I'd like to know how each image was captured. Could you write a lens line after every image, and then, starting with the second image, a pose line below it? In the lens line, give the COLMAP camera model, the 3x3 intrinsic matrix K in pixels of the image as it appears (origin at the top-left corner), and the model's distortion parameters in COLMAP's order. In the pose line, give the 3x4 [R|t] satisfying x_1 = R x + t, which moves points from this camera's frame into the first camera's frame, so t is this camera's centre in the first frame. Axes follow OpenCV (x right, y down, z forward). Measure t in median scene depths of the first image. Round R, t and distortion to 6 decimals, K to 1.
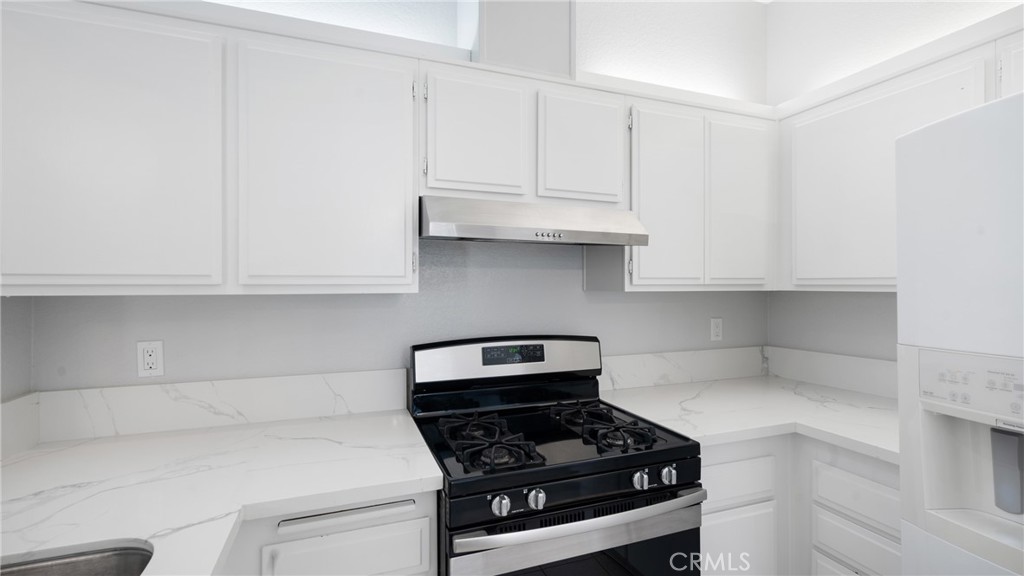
lens RADIAL K [[457.5, 0, 513.0], [0, 457.5, 287.0], [0, 0, 1]] dist [-0.006509, 0.002182]
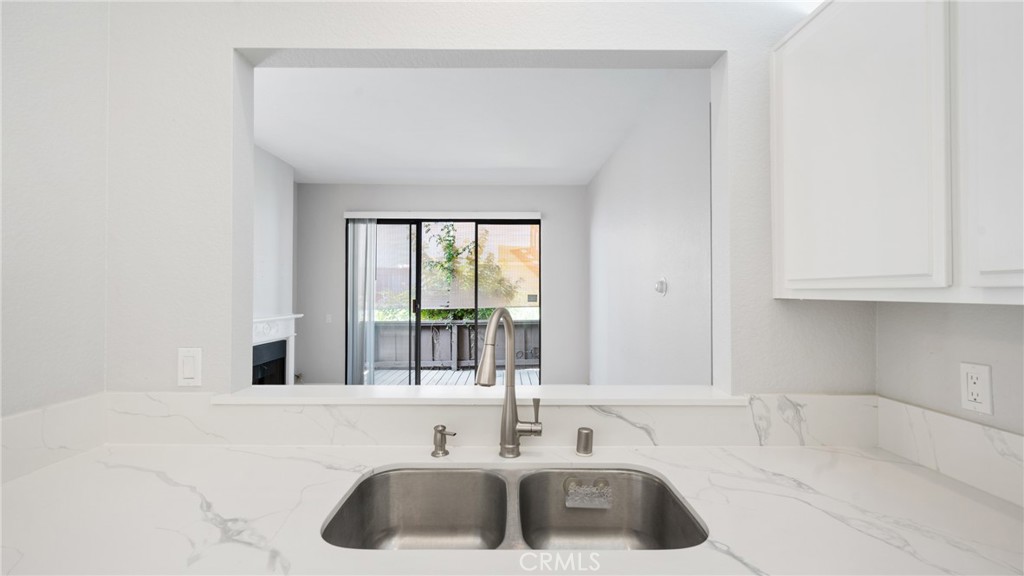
lens RADIAL K [[457.5, 0, 503.8], [0, 457.5, 290.3], [0, 0, 1]] dist [-0.006509, 0.002182]
pose [[-0.354710, -0.001309, -0.934975, 0.167988], [-0.003144, 0.999995, -0.000207, 0.000494], [0.934971, 0.002866, -0.354713, 0.516106]]
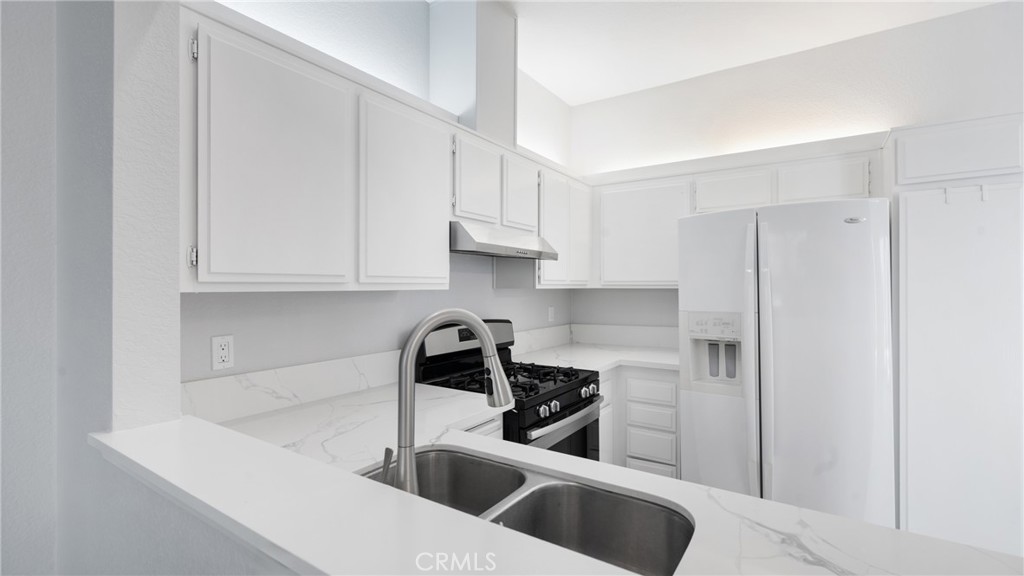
lens RADIAL K [[457.5, 0, 517.9], [0, 457.5, 287.1], [0, 0, 1]] dist [-0.006509, 0.002182]
pose [[0.806394, 0.000092, 0.591378, -0.828963], [0.000223, 1.000000, -0.000460, 0.005997], [-0.591378, 0.000503, 0.806394, -0.250825]]
